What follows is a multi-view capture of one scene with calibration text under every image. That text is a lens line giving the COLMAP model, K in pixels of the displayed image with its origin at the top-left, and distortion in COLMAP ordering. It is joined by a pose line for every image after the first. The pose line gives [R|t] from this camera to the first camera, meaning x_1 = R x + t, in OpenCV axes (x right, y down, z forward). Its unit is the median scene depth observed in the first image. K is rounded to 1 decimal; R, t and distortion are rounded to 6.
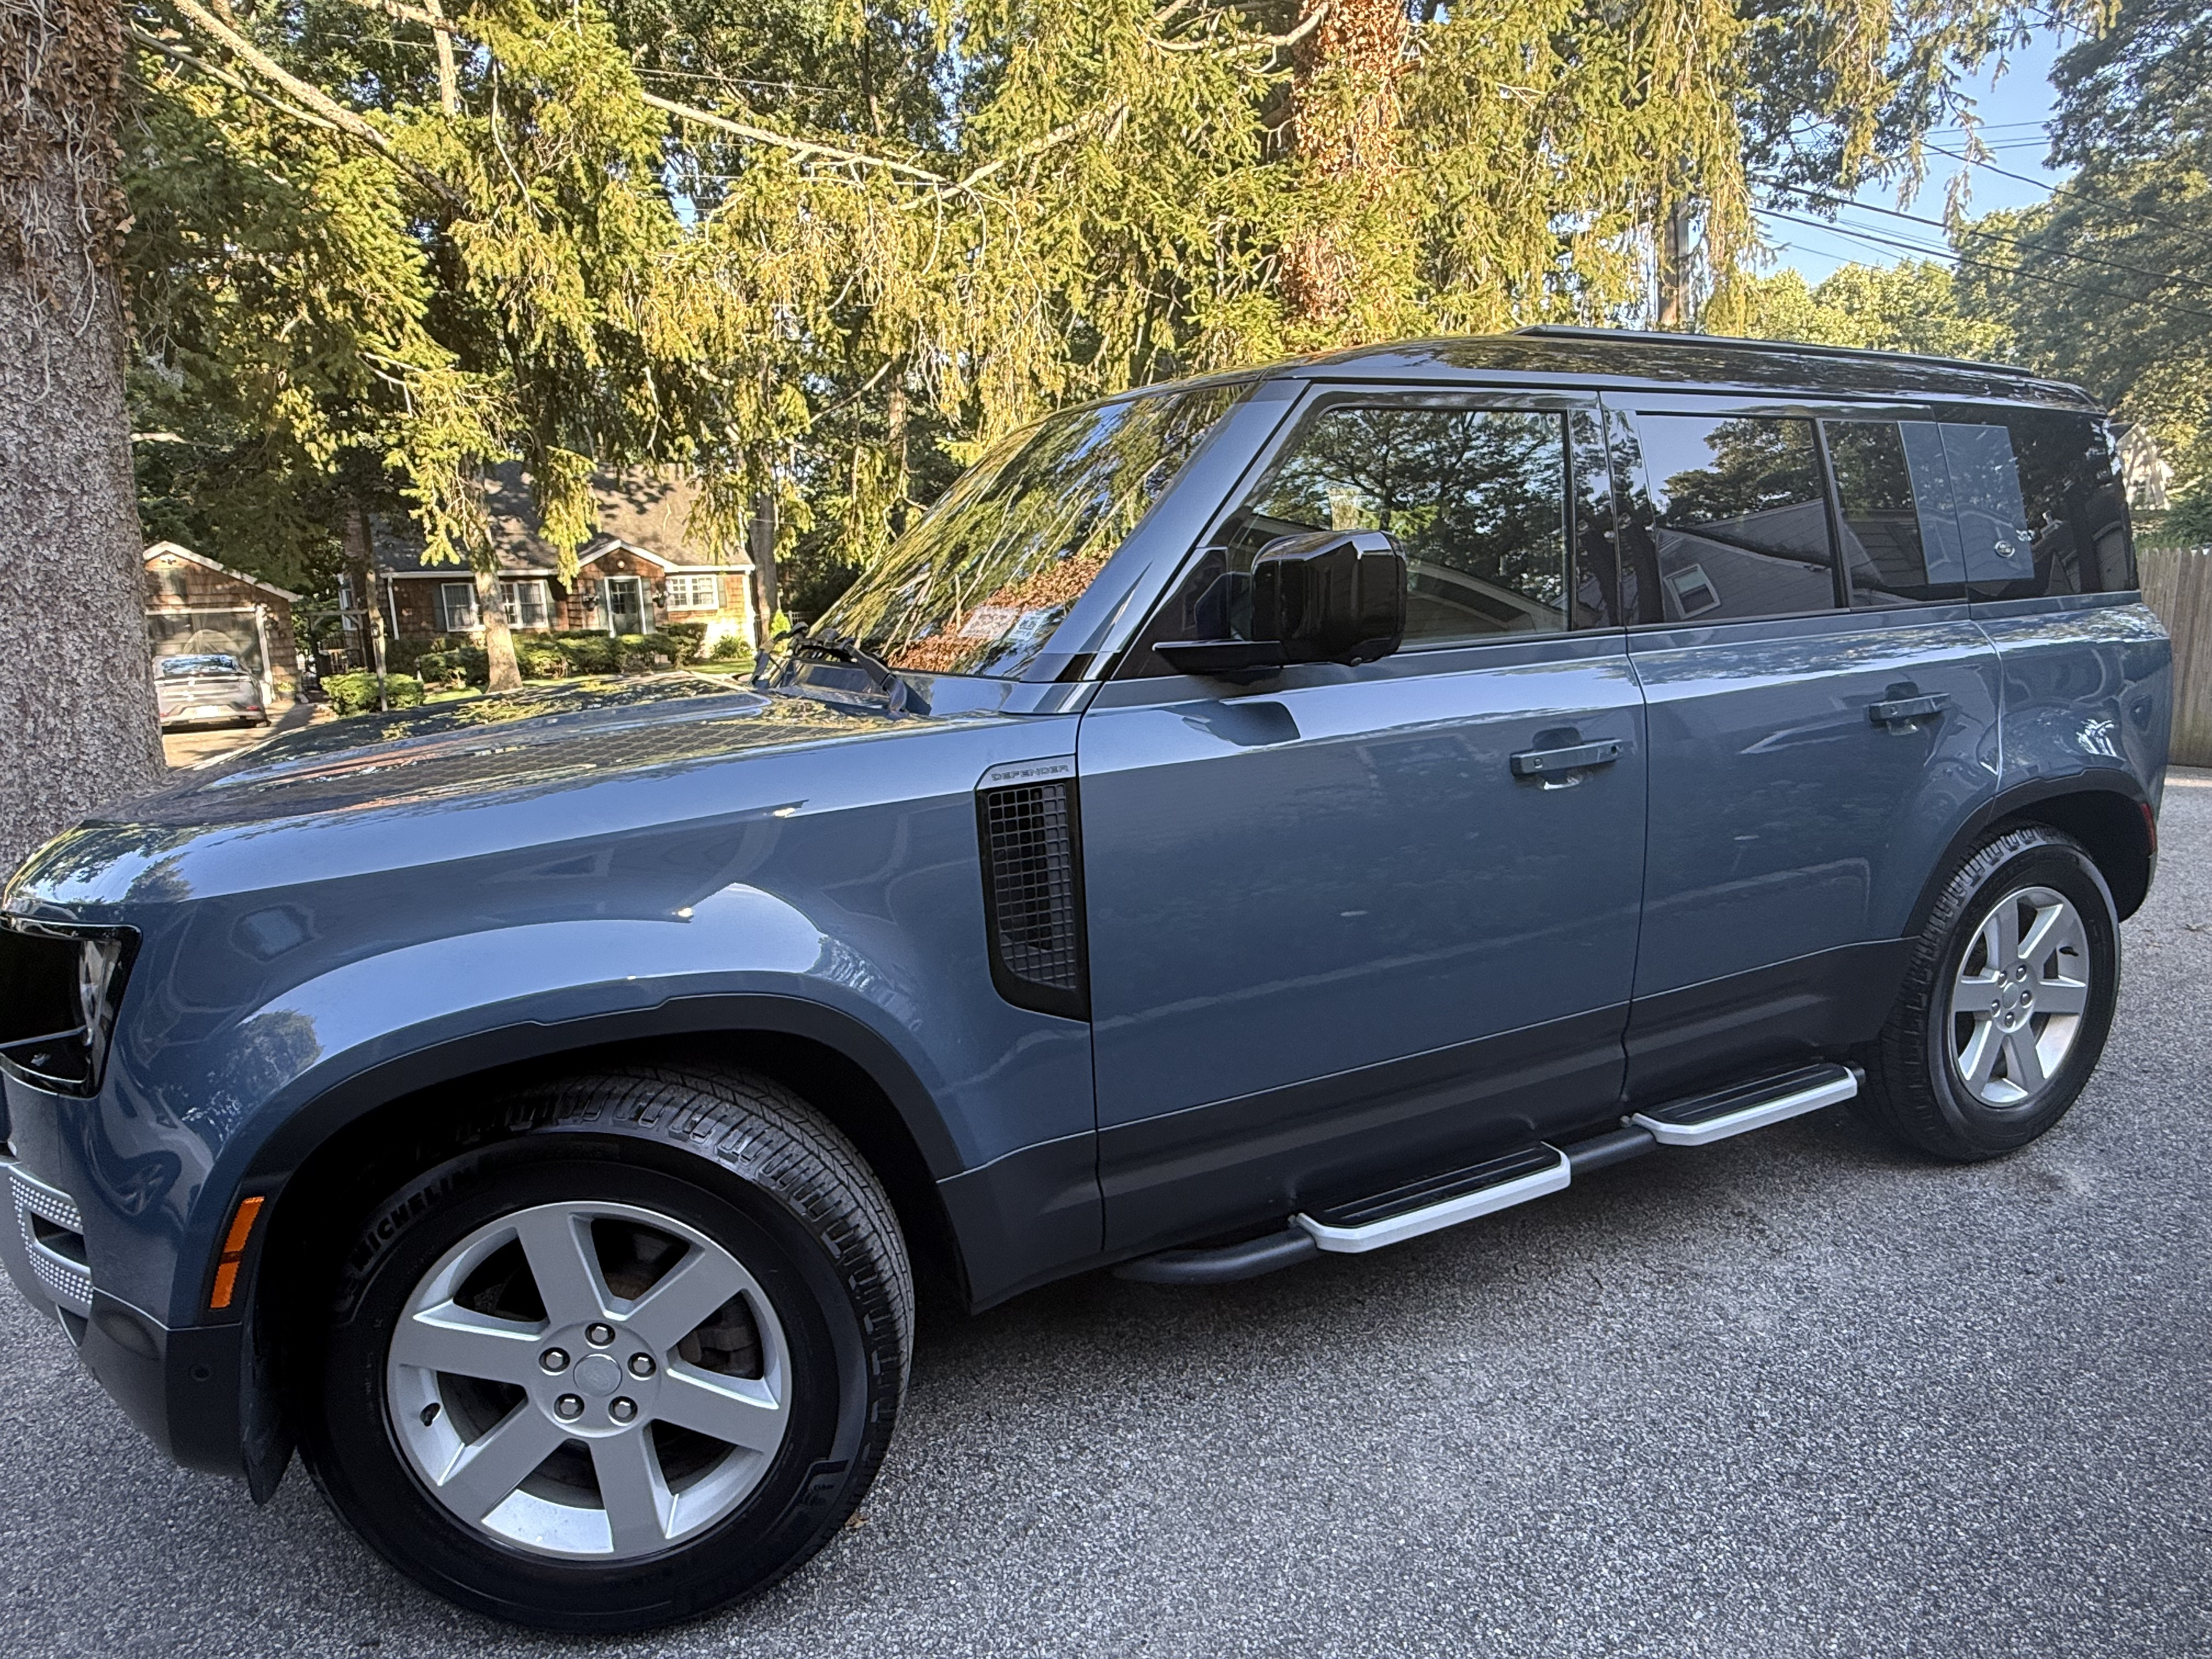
lens RADIAL K [[1225.4, 0, 1107.6], [0, 1225.4, 829.7], [0, 0, 1]] dist [-0.000335, -0.000023]
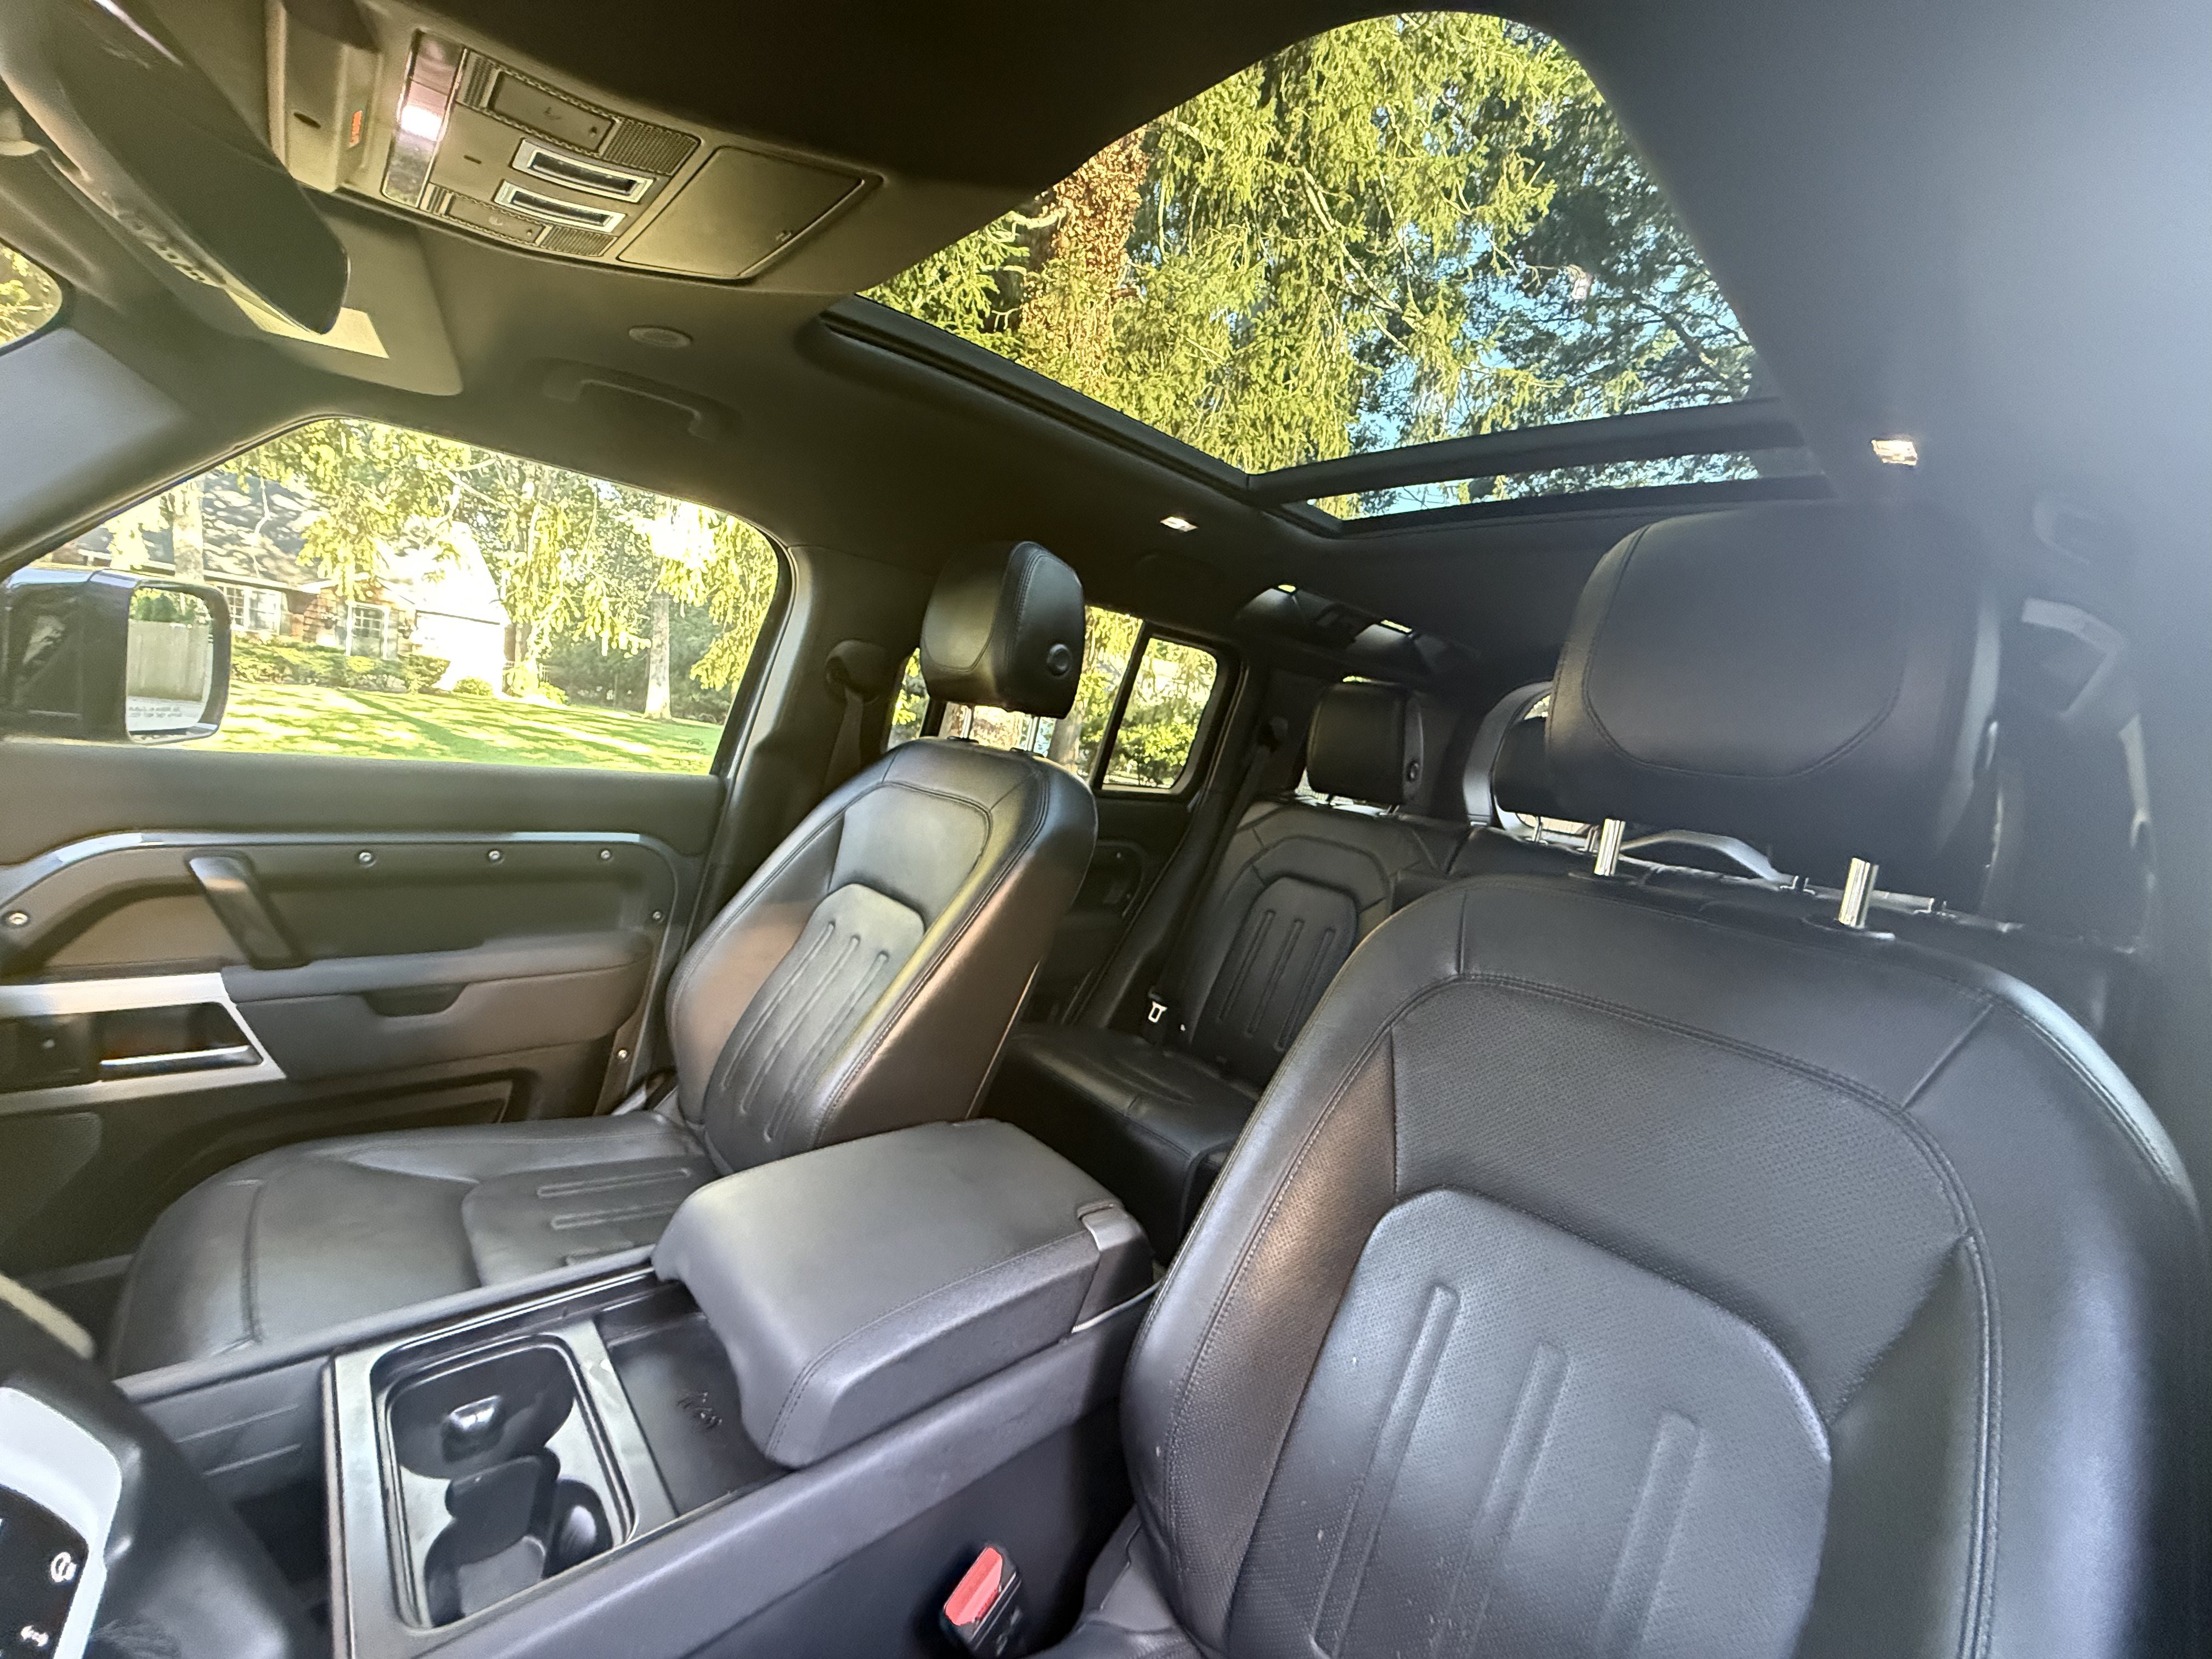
lens RADIAL K [[890.5, 0, 1105.6], [0, 890.5, 826.3], [0, 0, 1]] dist [-0.000466, -0.000015]
pose [[0.938147, 0.132954, 0.319692, 0.028609], [-0.108431, 0.989706, -0.093405, -0.052848], [-0.328820, 0.052963, 0.942906, 0.242757]]
